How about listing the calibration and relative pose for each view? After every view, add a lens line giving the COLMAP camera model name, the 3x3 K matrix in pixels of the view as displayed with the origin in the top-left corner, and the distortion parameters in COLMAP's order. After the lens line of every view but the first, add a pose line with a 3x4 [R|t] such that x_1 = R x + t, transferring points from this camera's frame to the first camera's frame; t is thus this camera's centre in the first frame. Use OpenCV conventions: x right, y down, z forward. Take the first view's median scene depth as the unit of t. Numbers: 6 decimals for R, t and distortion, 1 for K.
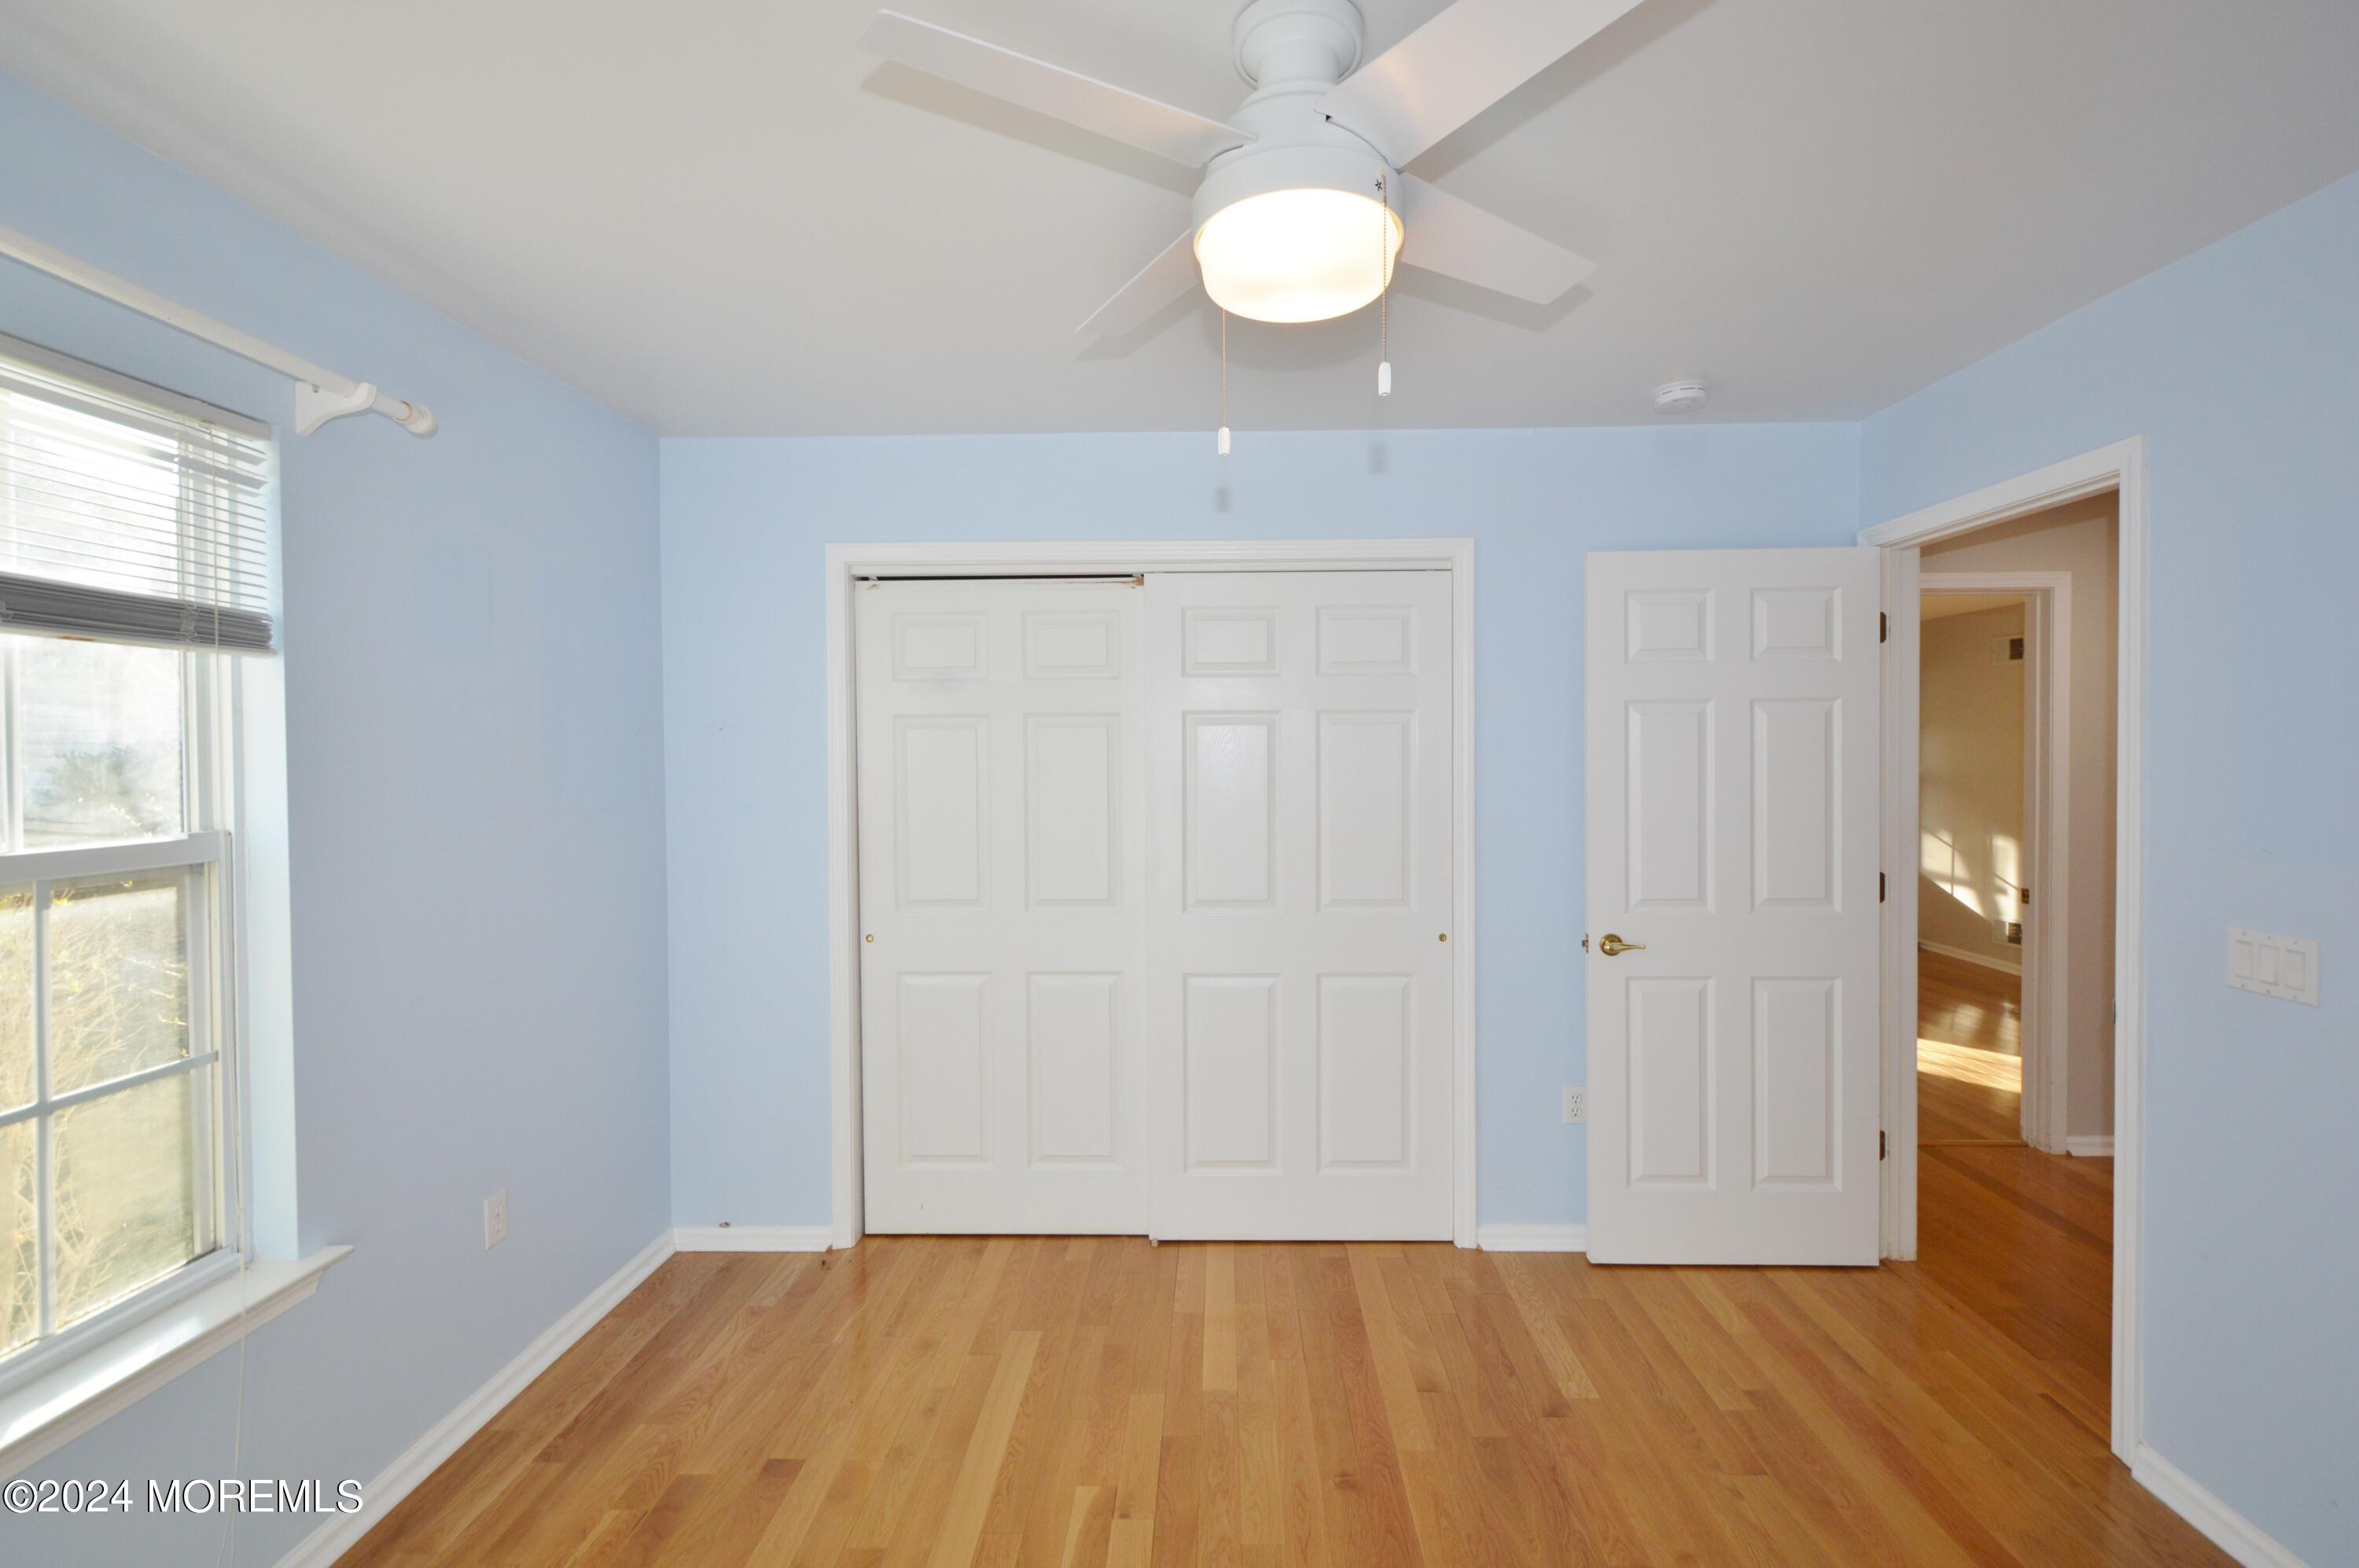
lens RADIAL K [[1037.4, 0, 1197.7], [0, 1037.4, 765.7], [0, 0, 1]] dist [0.011383, -0.010928]
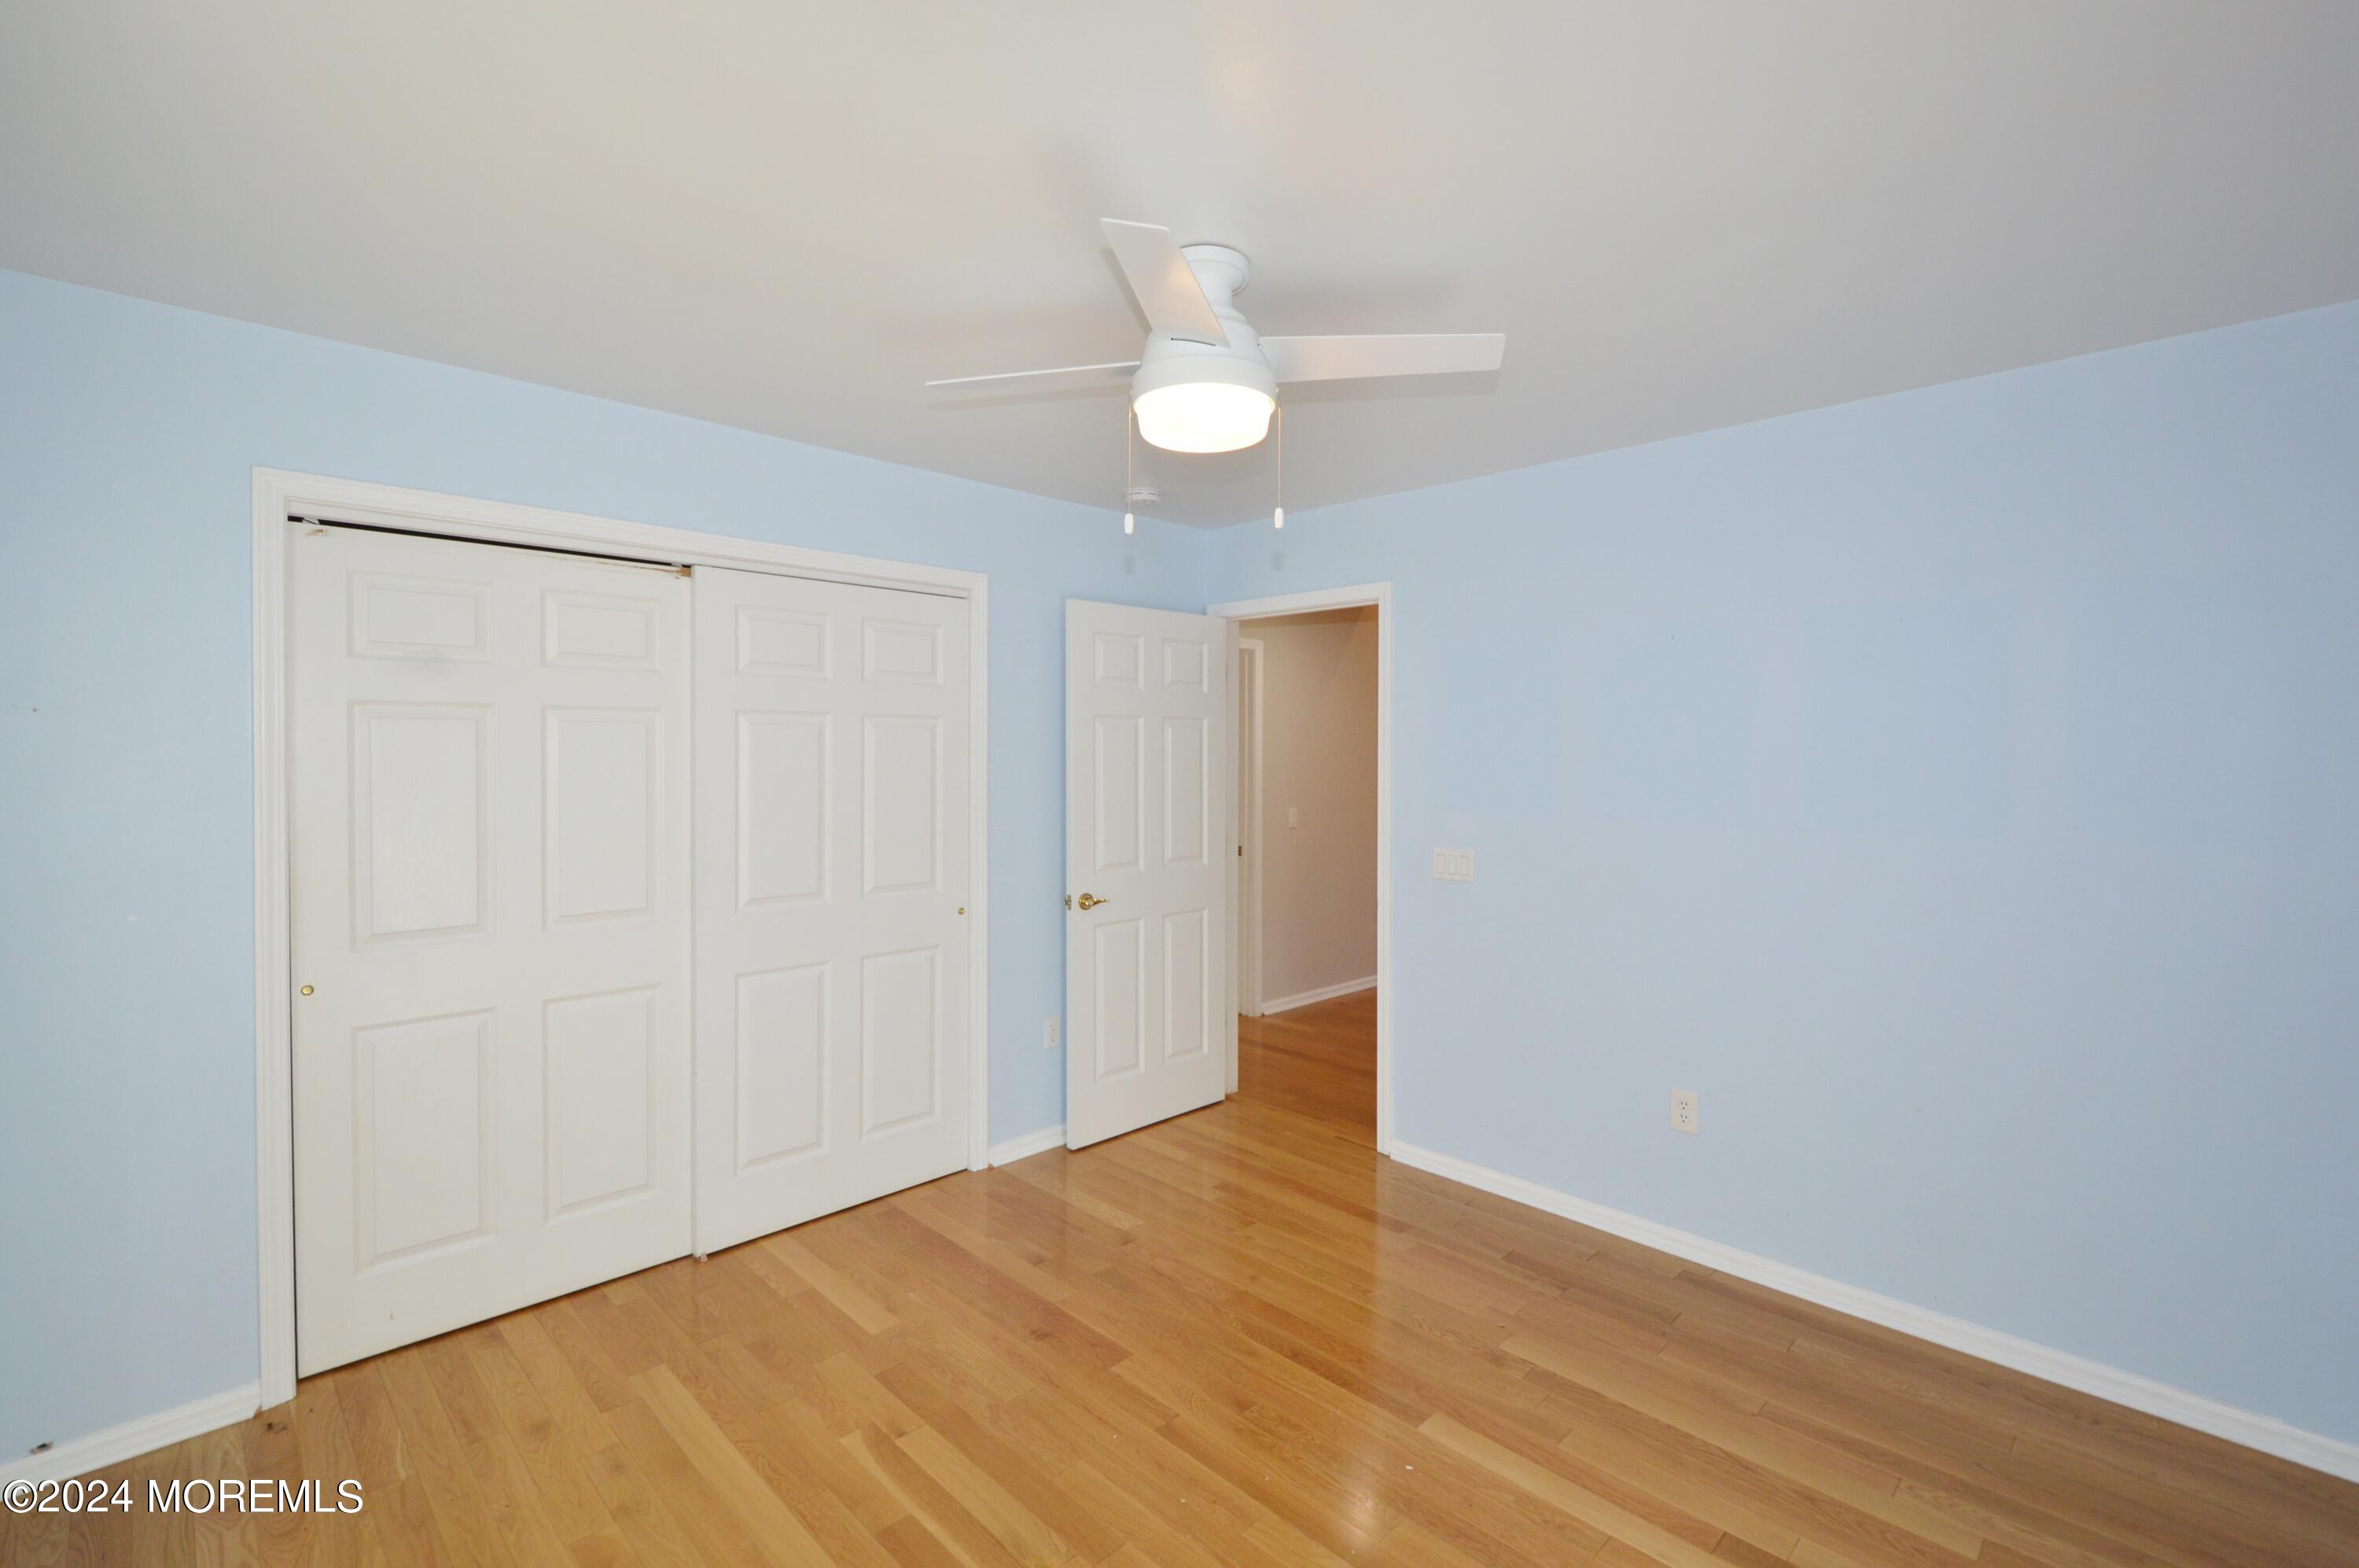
lens RADIAL K [[1037.4, 0, 1197.7], [0, 1037.4, 765.7], [0, 0, 1]] dist [0.011383, -0.010928]
pose [[0.689400, -0.001170, 0.724380, -0.448452], [0.002736, 0.999996, -0.000989, 0.003239], [-0.724376, 0.002664, 0.689400, -0.001913]]
